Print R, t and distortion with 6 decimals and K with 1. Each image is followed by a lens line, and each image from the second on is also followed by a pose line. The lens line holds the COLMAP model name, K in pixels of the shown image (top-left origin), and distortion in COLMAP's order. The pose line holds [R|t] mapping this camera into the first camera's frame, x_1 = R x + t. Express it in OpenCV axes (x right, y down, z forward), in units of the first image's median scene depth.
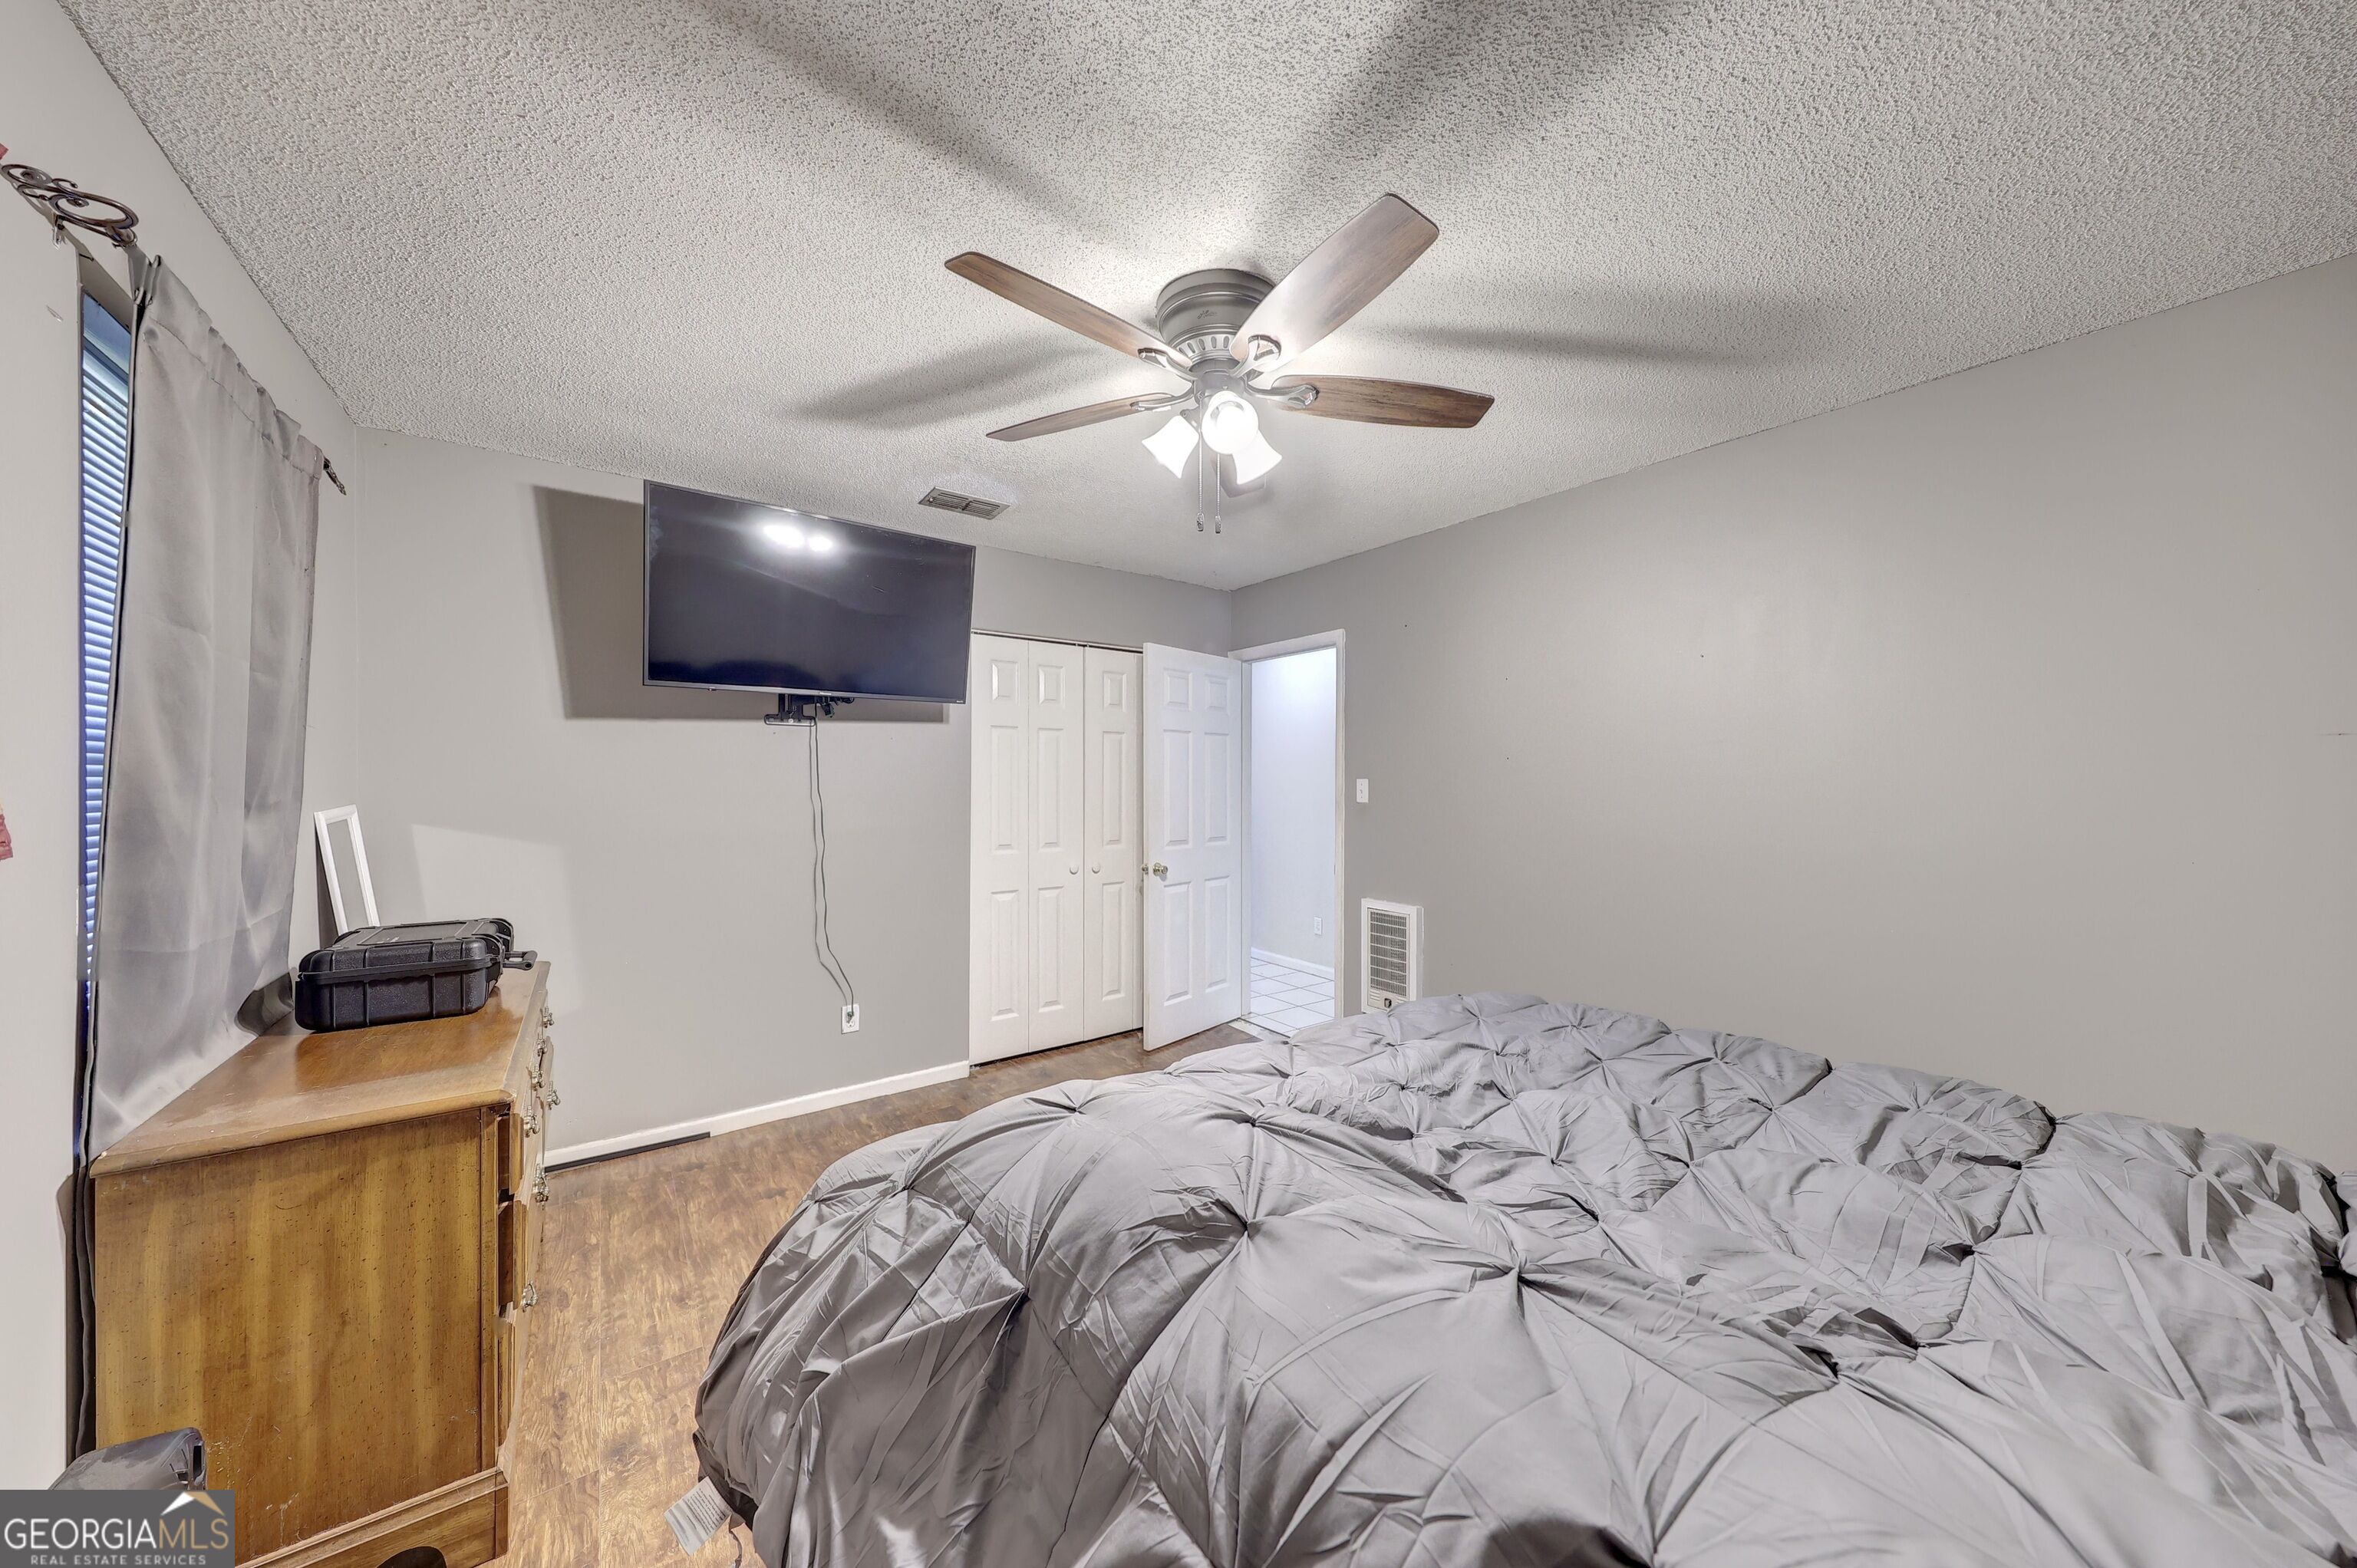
lens RADIAL K [[774.2, 0, 1197.3], [0, 774.2, 789.4], [0, 0, 1]] dist [0.000706, -0.000232]
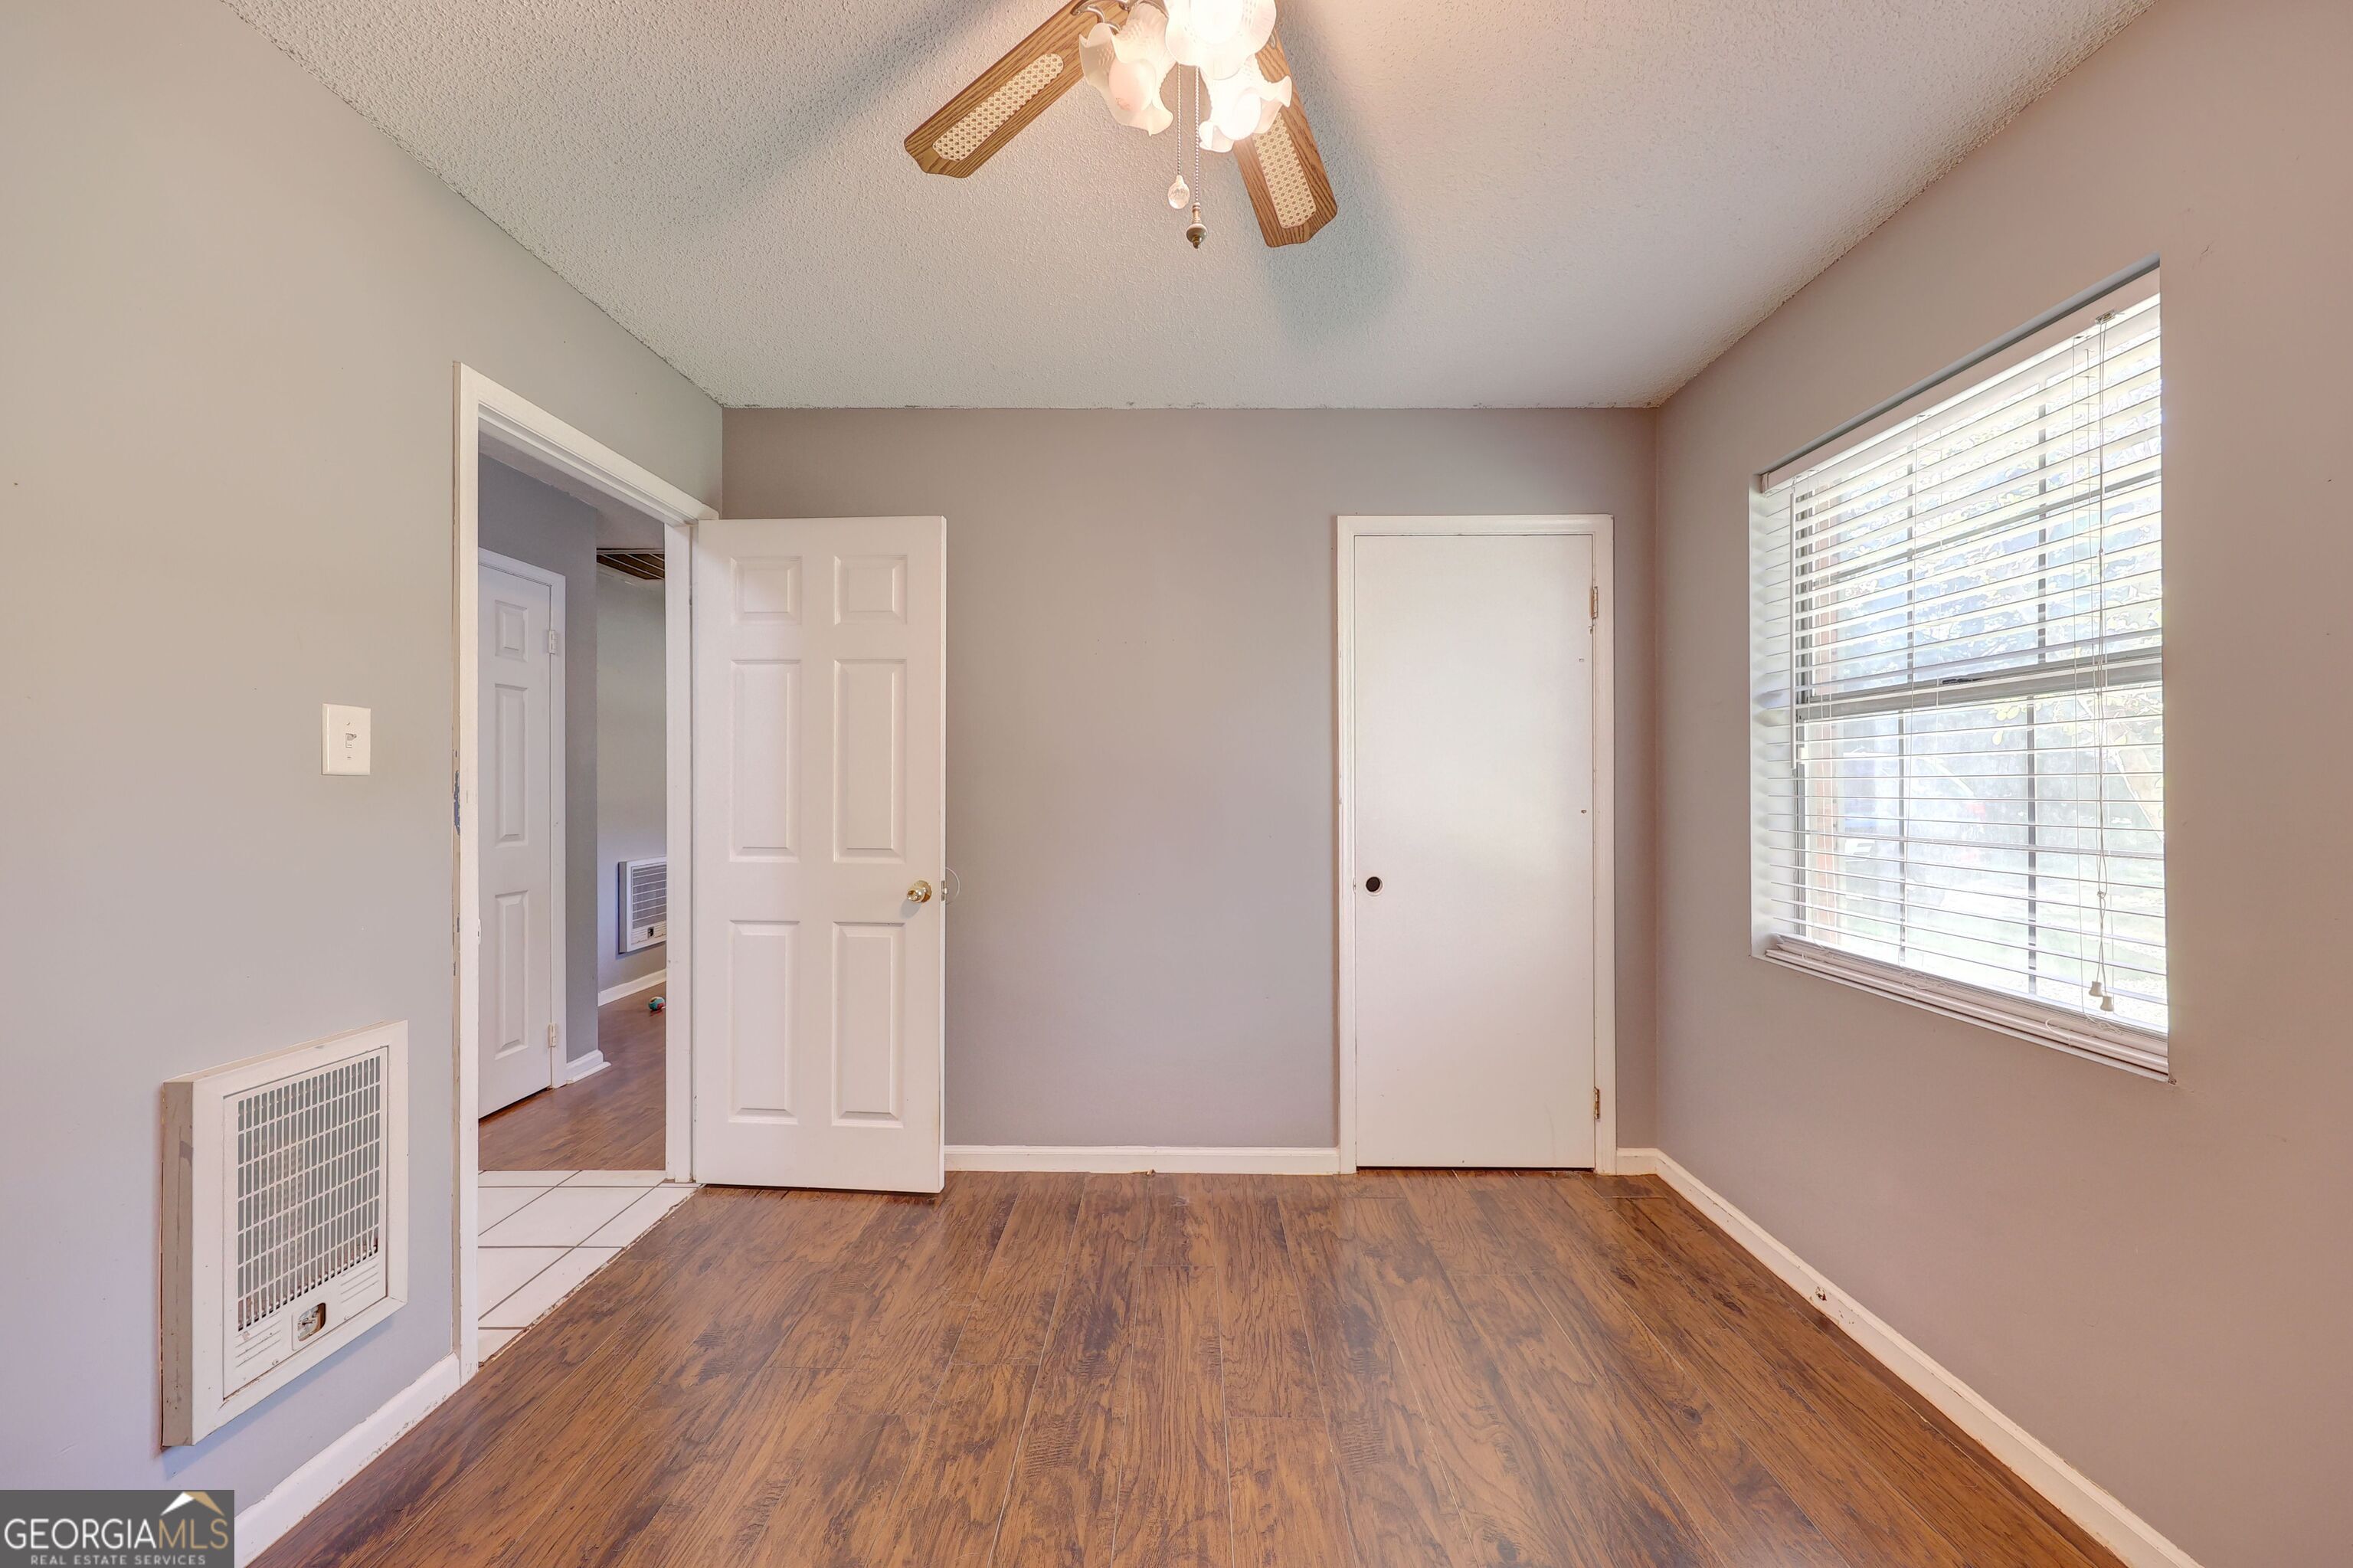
lens RADIAL K [[773.0, 0, 1186.5], [0, 773.0, 783.6], [0, 0, 1]] dist [0.000706, -0.000232]
pose [[-0.792756, 0.006446, 0.609505, -0.306257], [0.002233, 0.999968, -0.007671, 0.025909], [-0.609535, -0.004720, -0.792745, 1.042031]]
